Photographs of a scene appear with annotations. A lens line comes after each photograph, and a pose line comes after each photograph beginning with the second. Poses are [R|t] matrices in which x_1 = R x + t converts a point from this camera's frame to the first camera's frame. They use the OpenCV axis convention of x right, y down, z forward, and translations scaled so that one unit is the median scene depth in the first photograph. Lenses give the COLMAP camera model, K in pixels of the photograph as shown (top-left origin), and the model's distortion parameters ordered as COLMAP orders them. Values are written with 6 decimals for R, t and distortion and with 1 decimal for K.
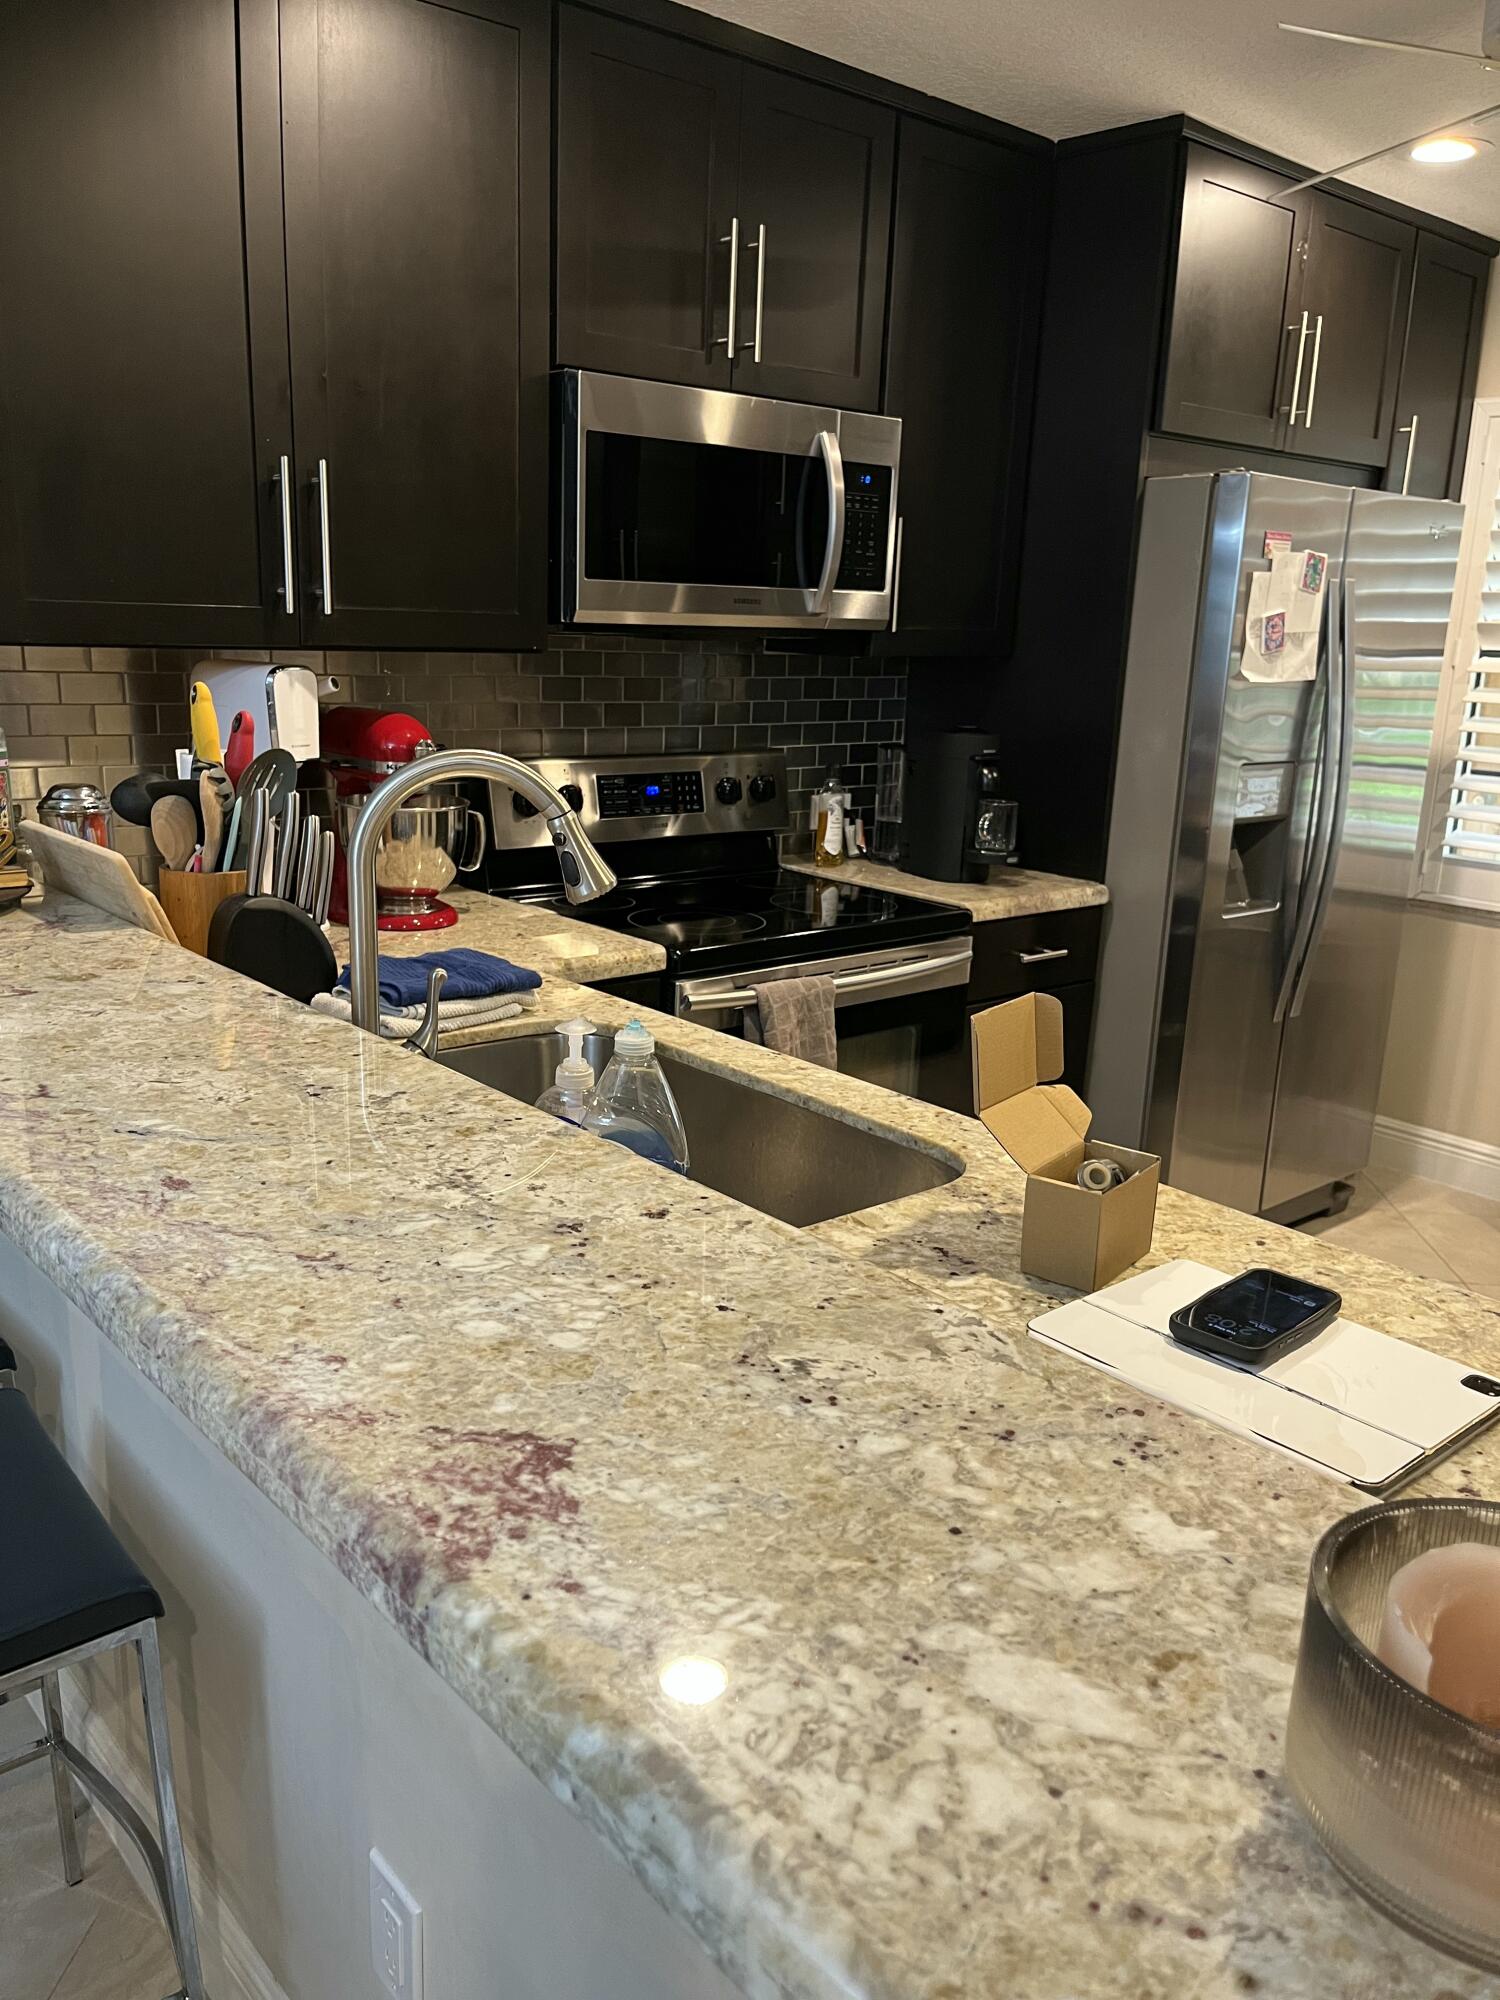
lens RADIAL K [[1519.9, 0, 743.4], [0, 1519.9, 1001.3], [0, 0, 1]] dist [0.047101, -0.068920]
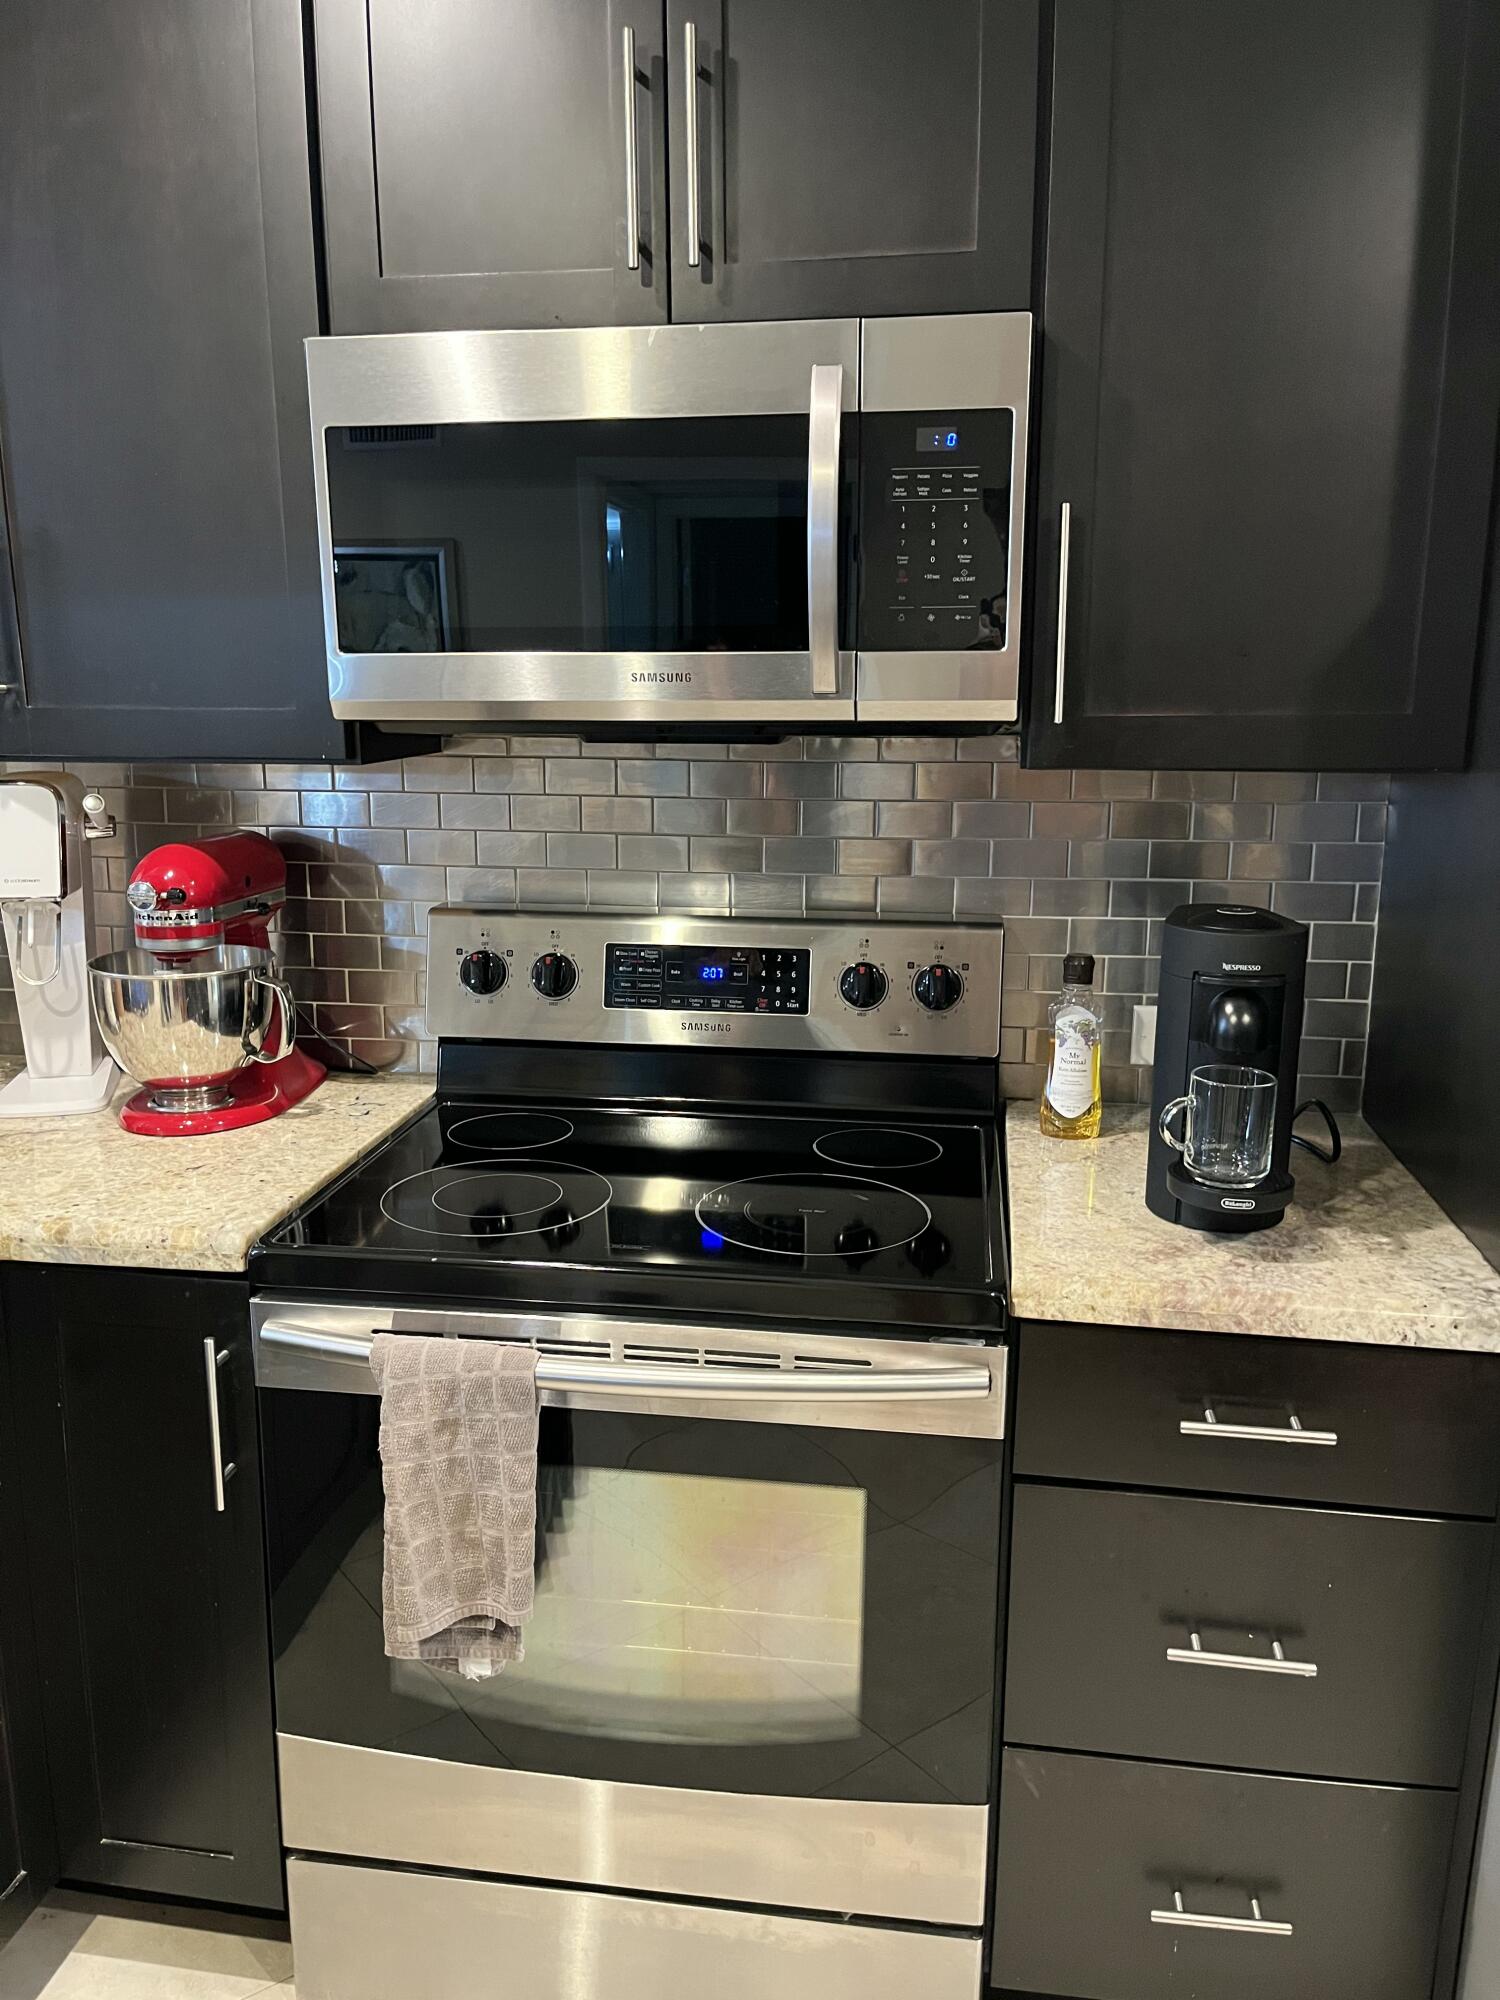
lens RADIAL K [[1519.9, 0, 743.8], [0, 1519.9, 1004.4], [0, 0, 1]] dist [0.047101, -0.068920]
pose [[0.659261, 0.125024, -0.741447, 0.340528], [-0.162988, 0.986396, 0.021406, -0.113078], [0.734036, 0.106735, 0.670670, 0.465865]]
